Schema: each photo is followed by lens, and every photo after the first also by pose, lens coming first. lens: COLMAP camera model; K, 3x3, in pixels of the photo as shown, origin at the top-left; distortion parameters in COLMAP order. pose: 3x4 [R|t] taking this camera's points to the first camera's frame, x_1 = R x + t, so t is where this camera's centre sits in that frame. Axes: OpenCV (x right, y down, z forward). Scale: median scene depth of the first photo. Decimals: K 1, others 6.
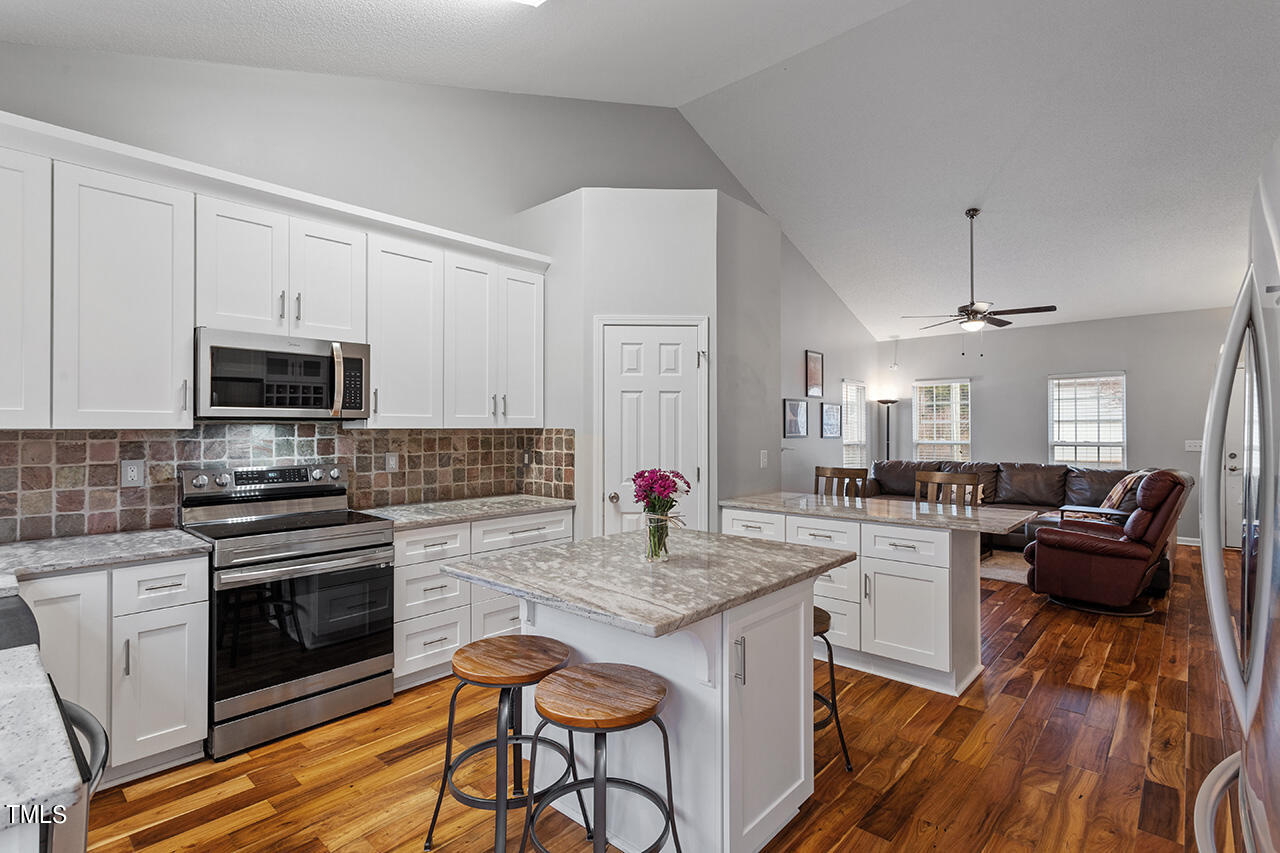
lens RADIAL K [[619.4, 0, 643.0], [0, 619.4, 428.7], [0, 0, 1]] dist [0.002271, 0.002136]
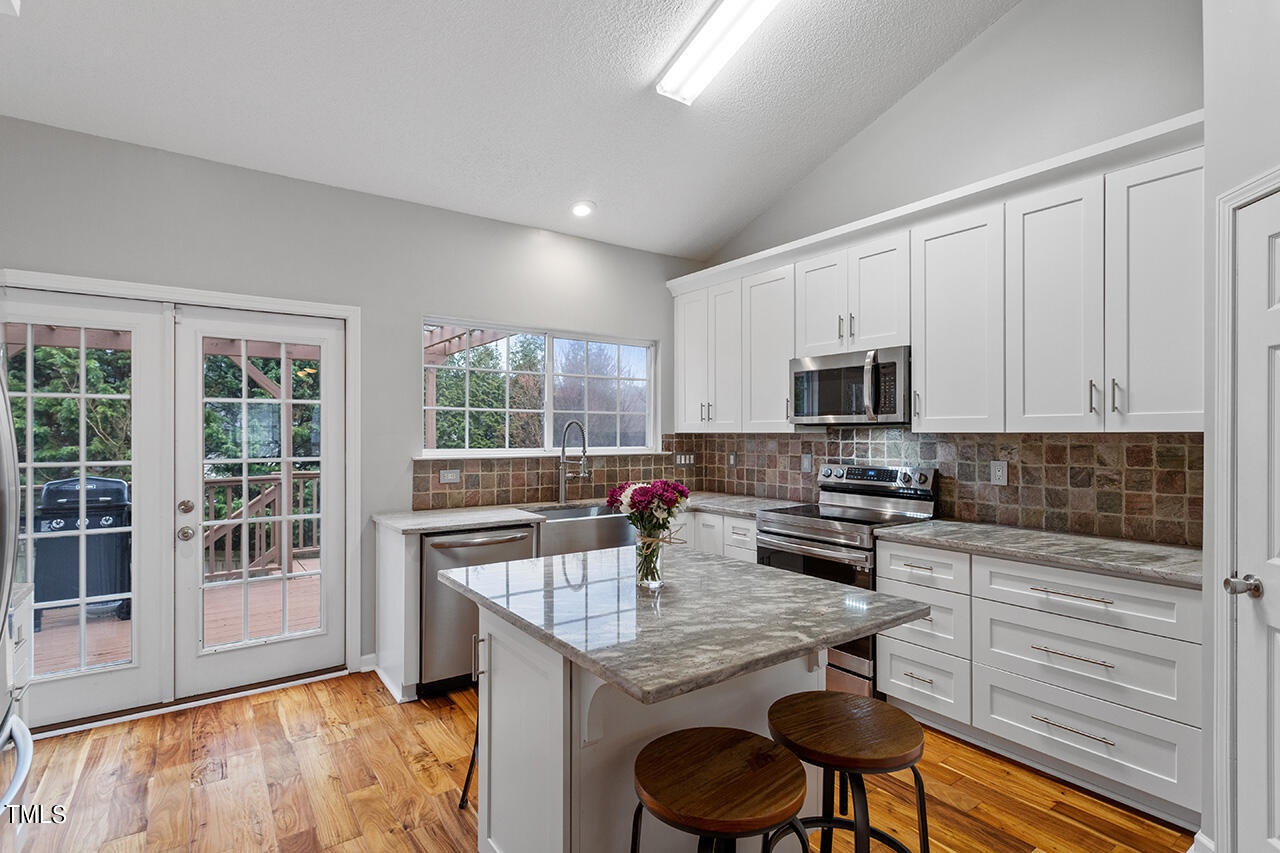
lens RADIAL K [[619.4, 0, 636.4], [0, 619.4, 433.5], [0, 0, 1]] dist [0.002271, 0.002136]
pose [[-0.223293, 0.002486, -0.974748, 0.321245], [-0.000228, 0.999997, 0.002602, -0.000789], [0.974751, 0.000803, -0.223292, 0.436719]]
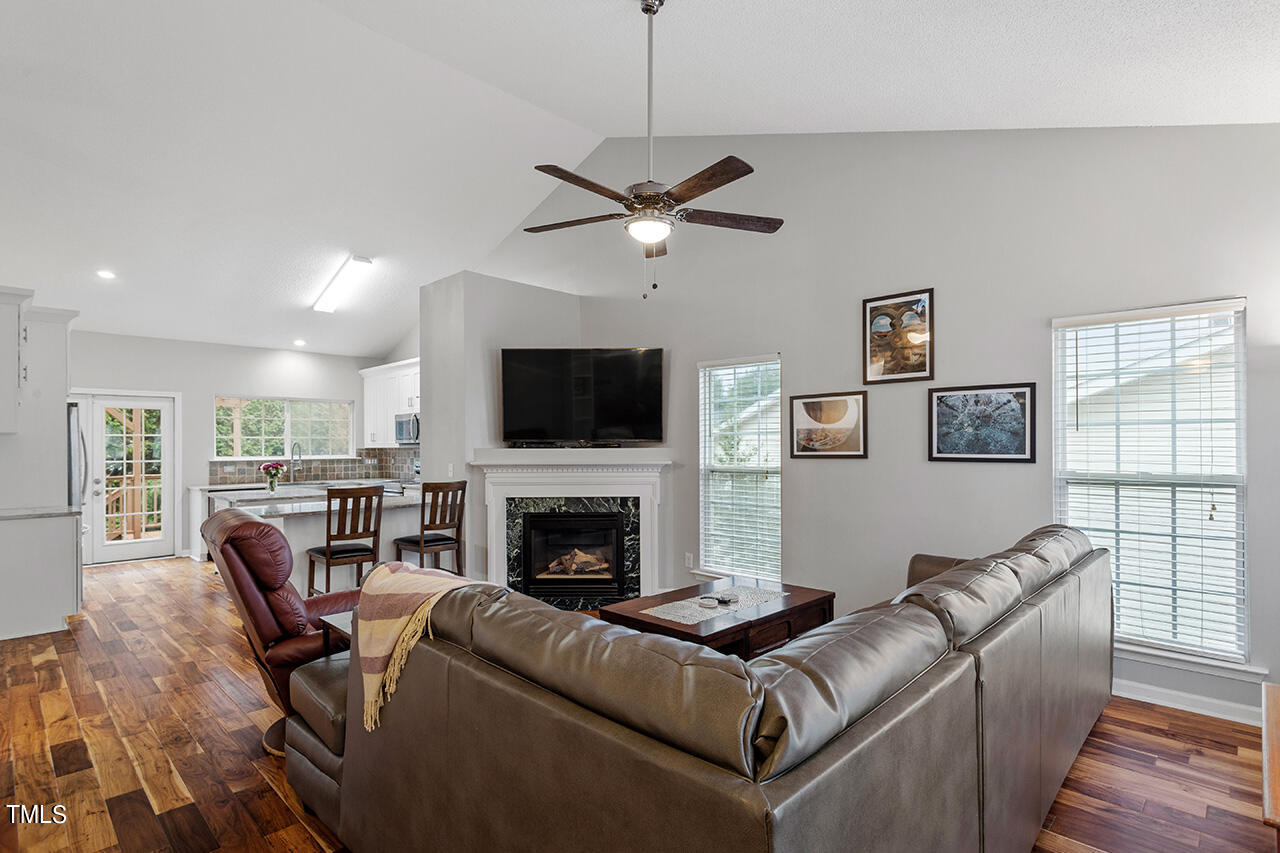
lens RADIAL K [[619.4, 0, 624.6], [0, 619.4, 447.8], [0, 0, 1]] dist [0.002271, 0.002136]
pose [[-0.051651, 0.001879, -0.998663, 1.047261], [0.006796, 0.999976, 0.001530, 0.002194], [0.998642, -0.006708, -0.051662, 1.035298]]
